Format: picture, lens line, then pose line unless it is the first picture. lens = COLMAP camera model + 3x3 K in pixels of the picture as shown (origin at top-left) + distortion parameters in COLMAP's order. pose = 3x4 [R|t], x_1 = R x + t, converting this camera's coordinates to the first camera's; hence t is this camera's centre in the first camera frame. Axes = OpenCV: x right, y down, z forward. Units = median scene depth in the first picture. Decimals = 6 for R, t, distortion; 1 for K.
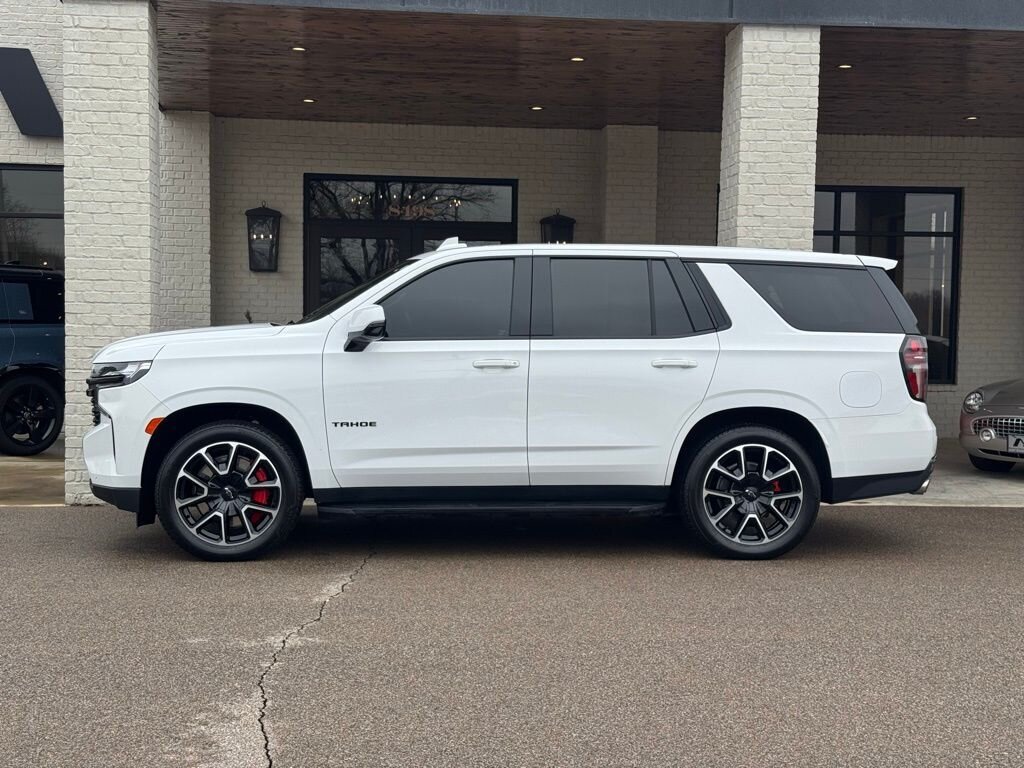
lens RADIAL K [[1411.9, 0, 512.0], [0, 1411.9, 384.0], [0, 0, 1]] dist [0.205664, -0.414790]
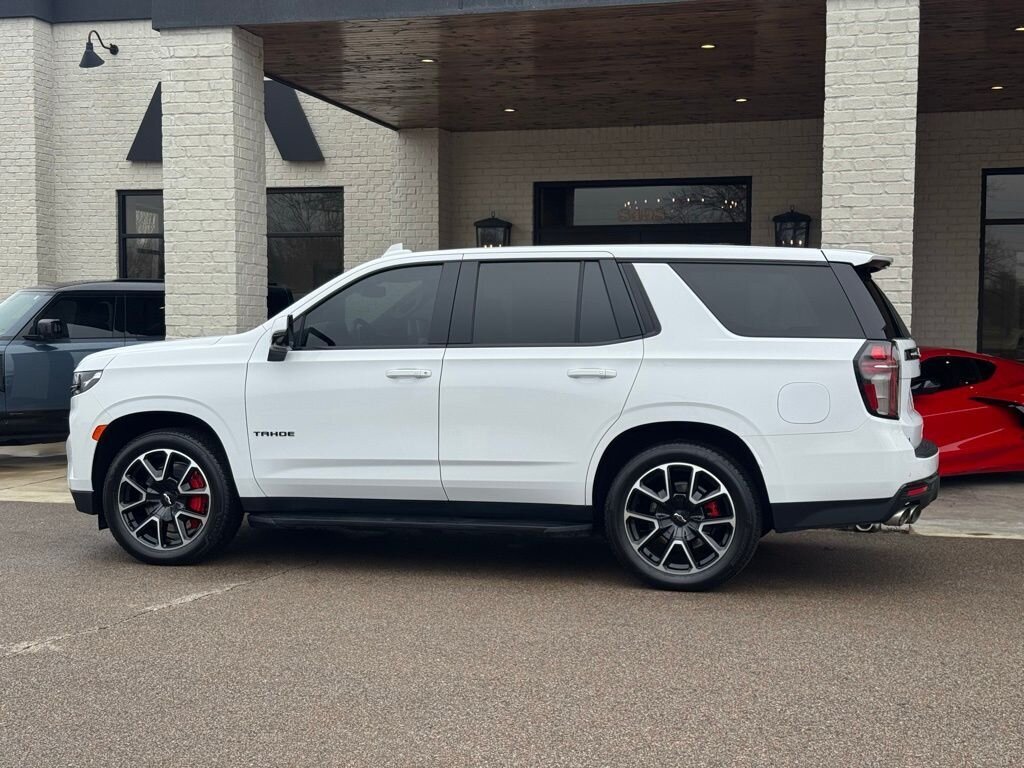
lens RADIAL K [[1411.9, 0, 512.0], [0, 1411.9, 384.0], [0, 0, 1]] dist [0.205664, -0.414790]
pose [[0.934592, 0.003398, -0.355705, 0.310822], [-0.005100, 0.999980, -0.003847, -0.002892], [0.355685, 0.005410, 0.934590, 0.096062]]
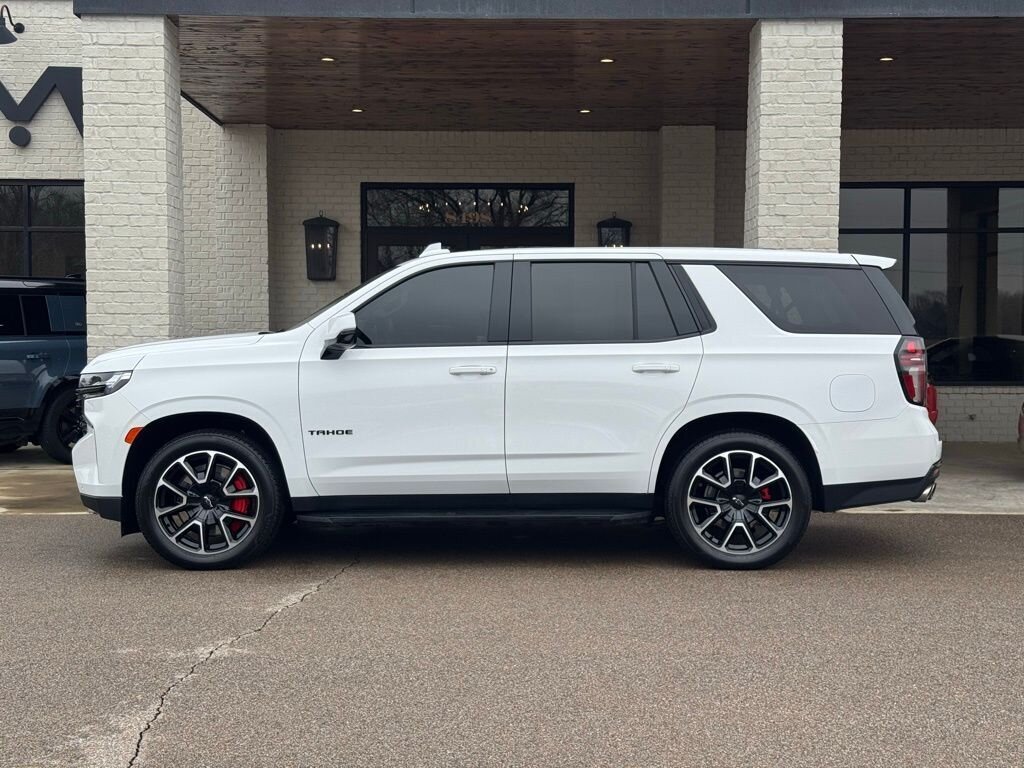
lens RADIAL K [[1410.9, 0, 509.3], [0, 1410.9, 378.1], [0, 0, 1]] dist [0.202852, -0.394934]
pose [[0.995386, -0.009323, -0.095501, 0.084715], [0.008577, 0.999929, -0.008226, -0.000366], [0.095571, 0.007369, 0.995395, 0.015444]]
